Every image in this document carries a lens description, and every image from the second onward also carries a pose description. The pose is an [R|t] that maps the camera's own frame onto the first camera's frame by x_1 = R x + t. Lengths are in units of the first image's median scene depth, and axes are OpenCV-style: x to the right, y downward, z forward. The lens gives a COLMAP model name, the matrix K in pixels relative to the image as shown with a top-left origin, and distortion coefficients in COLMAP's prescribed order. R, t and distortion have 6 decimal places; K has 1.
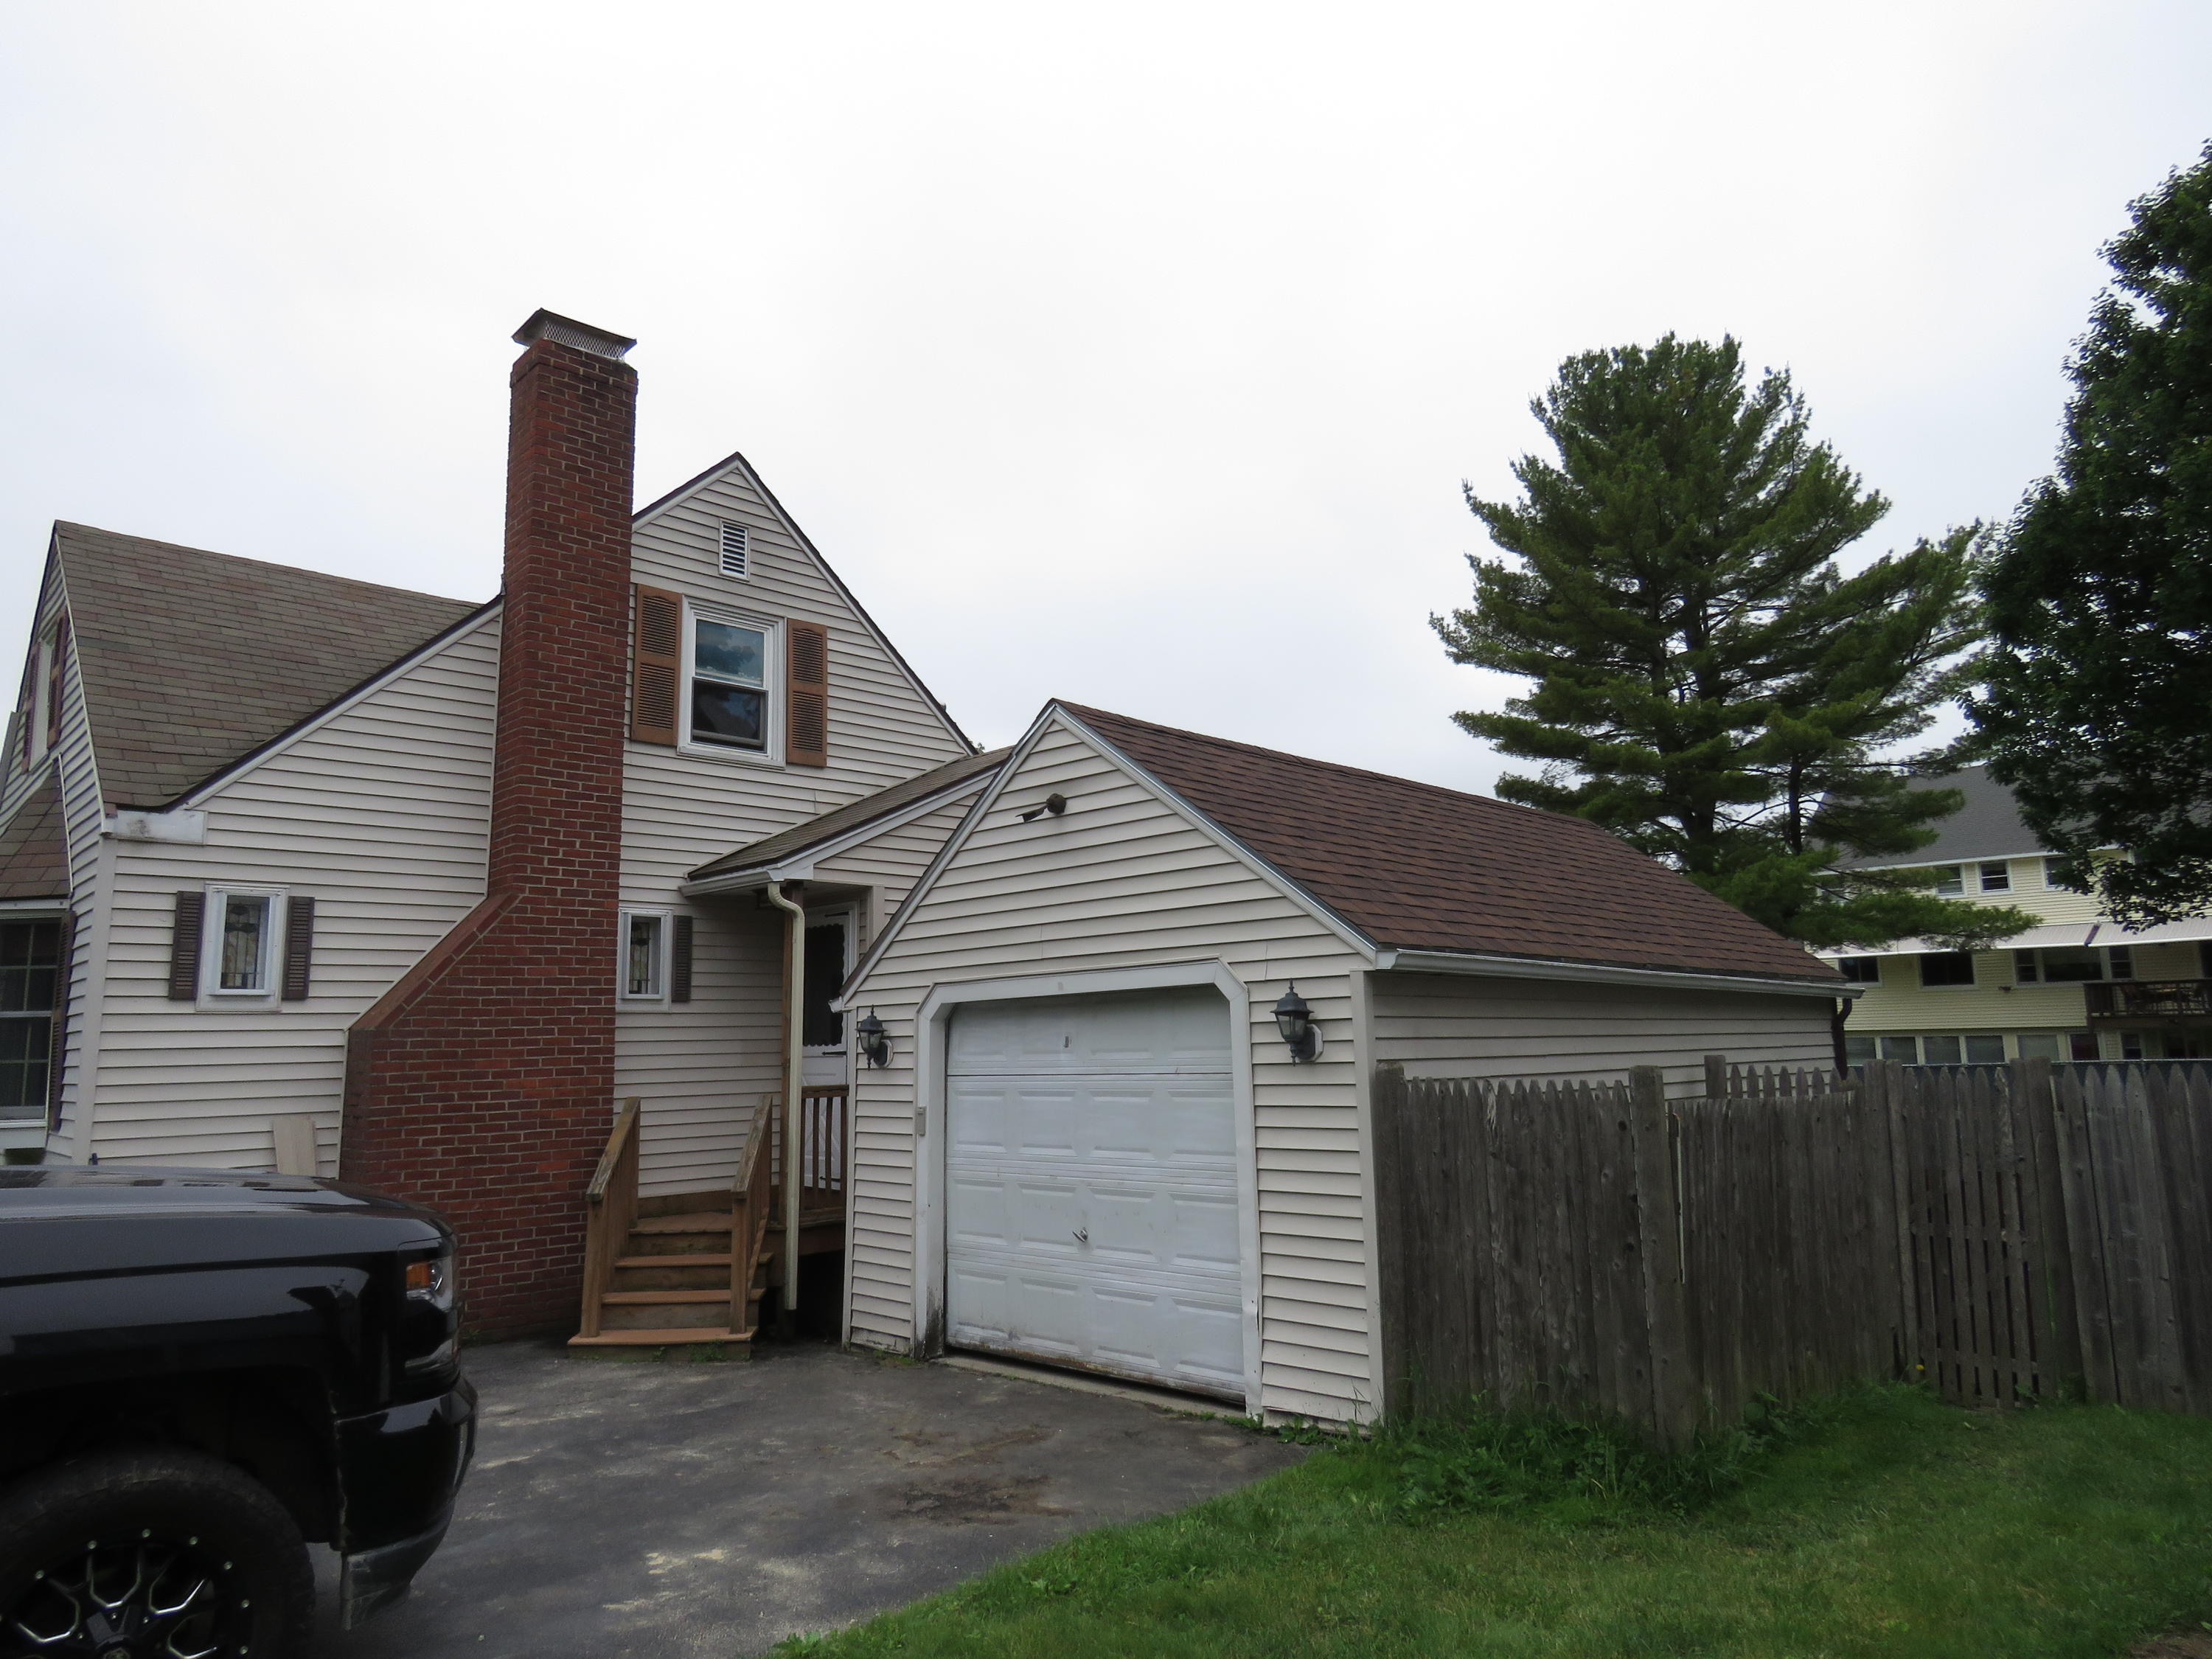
lens RADIAL K [[1391.1, 0, 1106.0], [0, 1391.1, 829.5], [0, 0, 1]] dist [-0.016991, 0.006010]
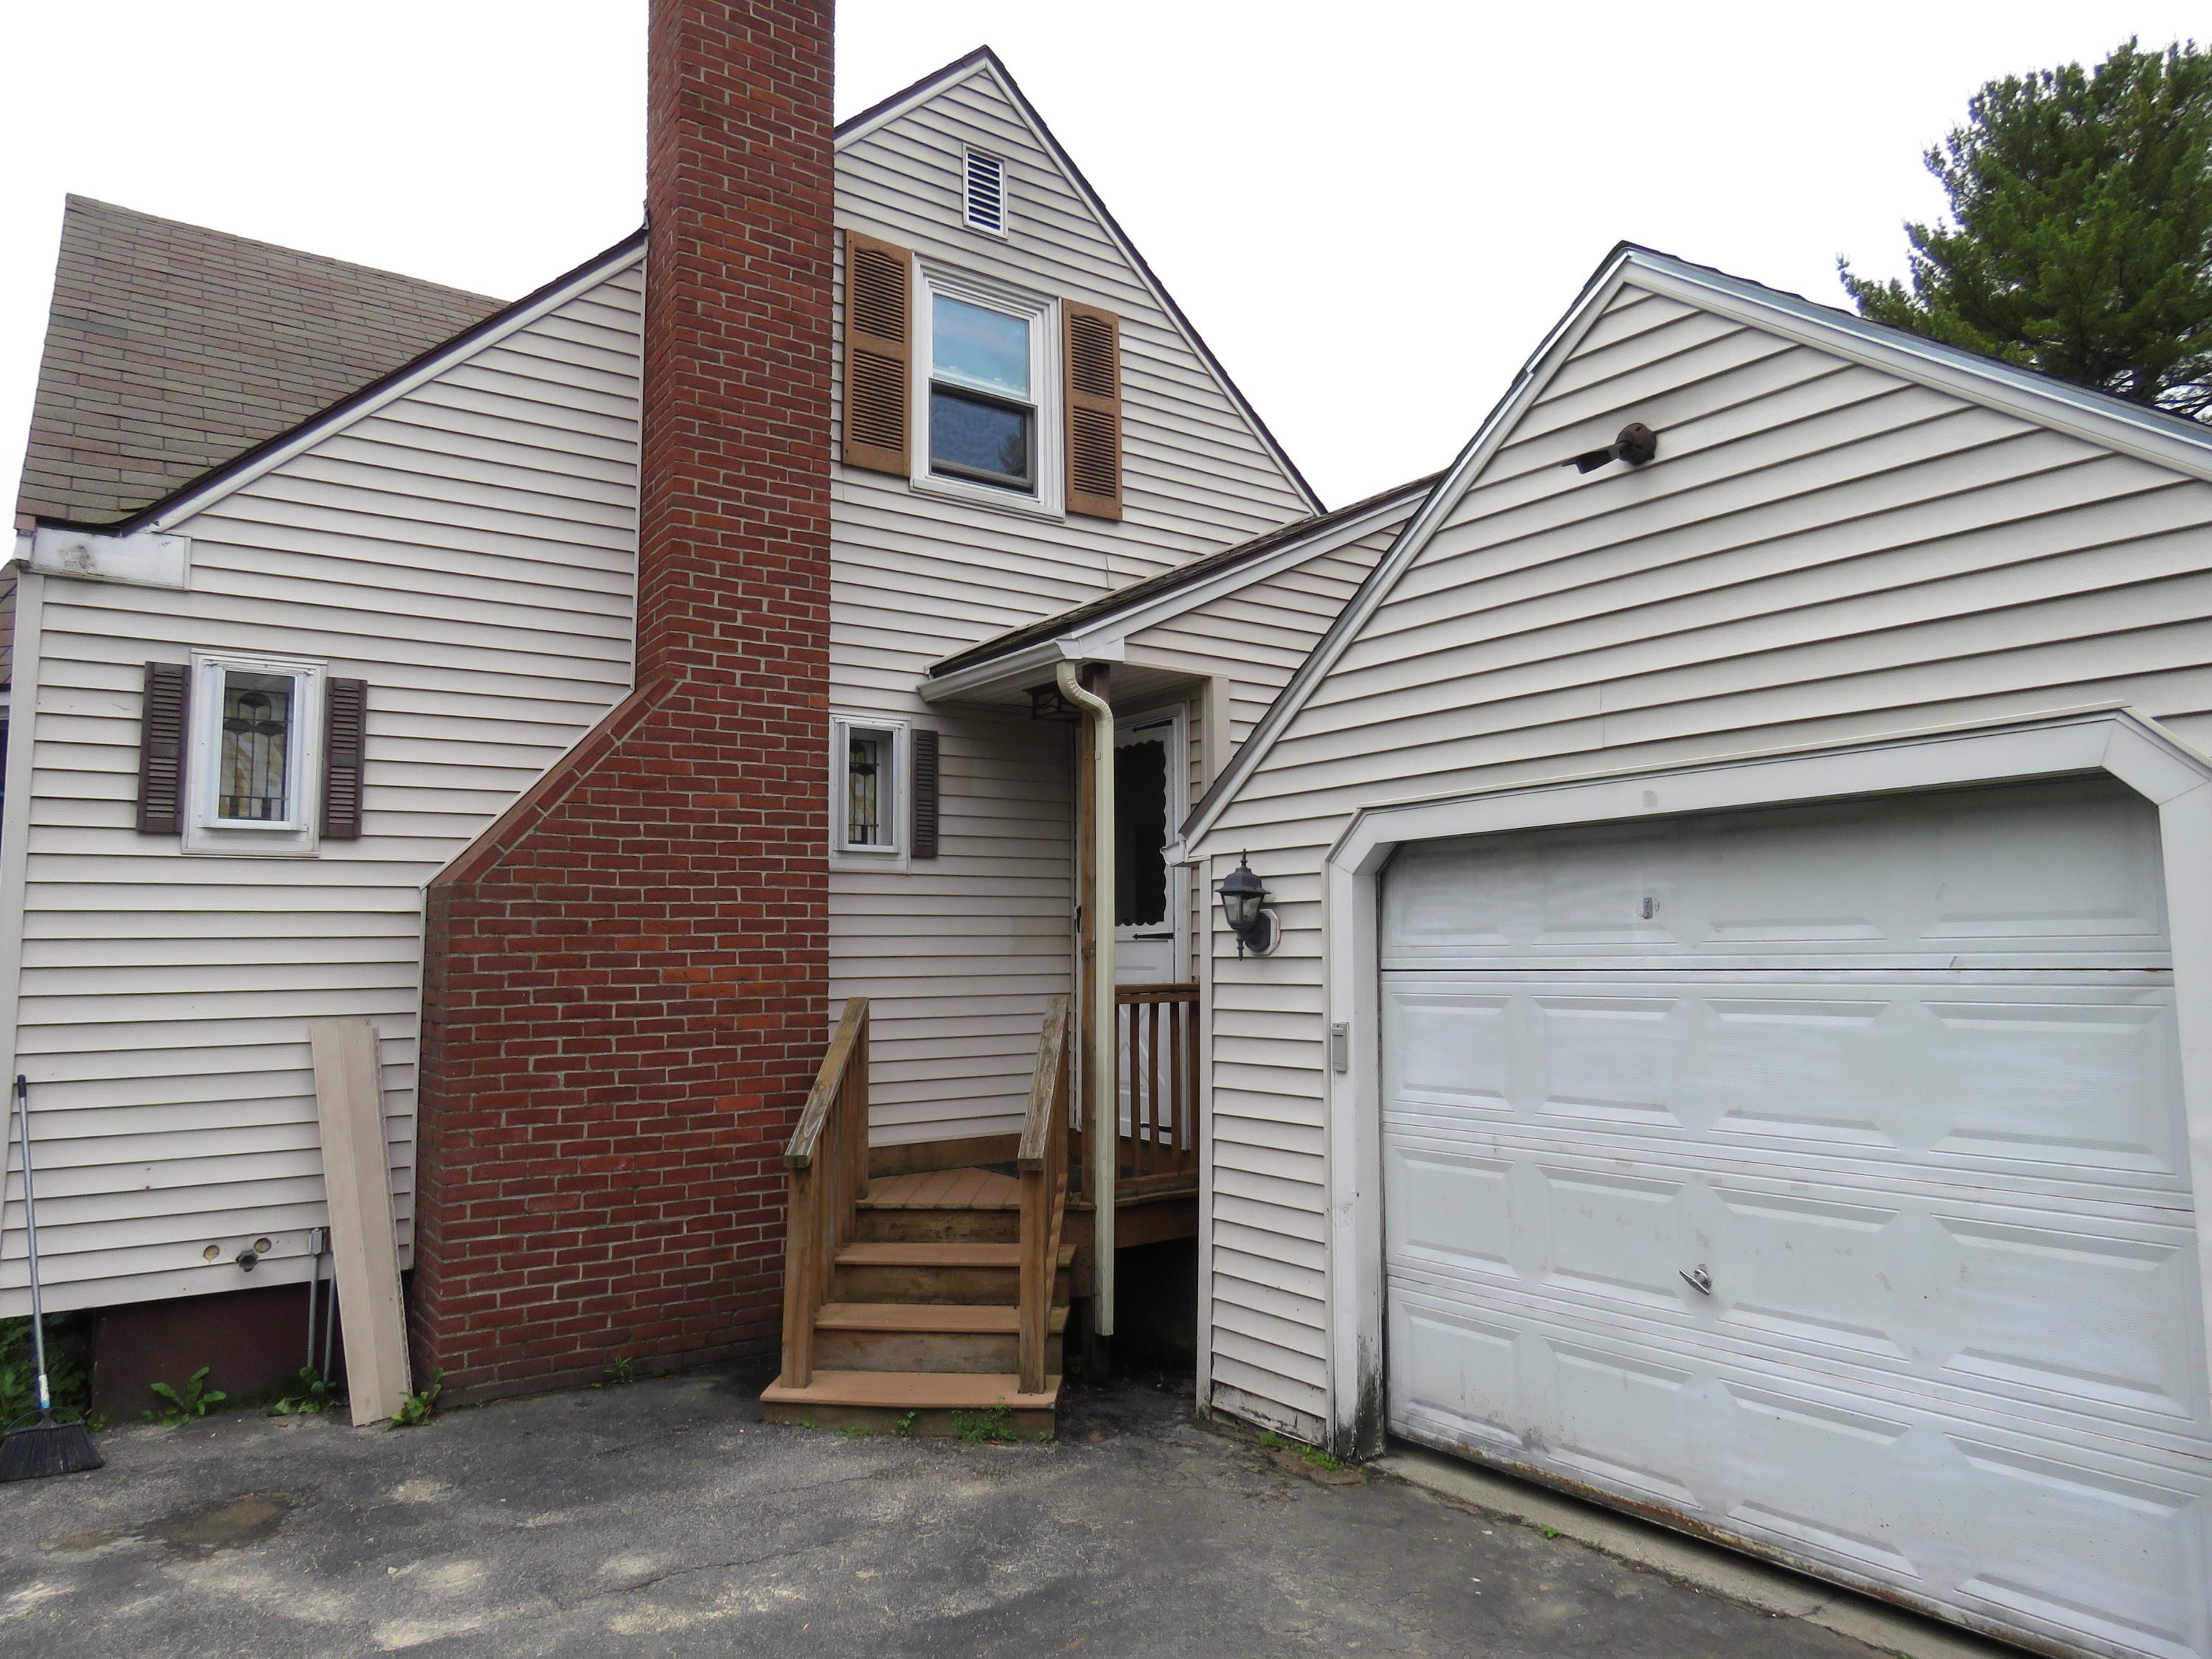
lens RADIAL K [[1434.3, 0, 1106.0], [0, 1434.3, 829.5], [0, 0, 1]] dist [-0.001415, -0.001744]
pose [[0.987225, -0.001407, -0.159327, -0.126885], [0.012831, 0.997415, 0.070696, 0.072845], [0.158816, -0.071837, 0.984691, 0.387134]]
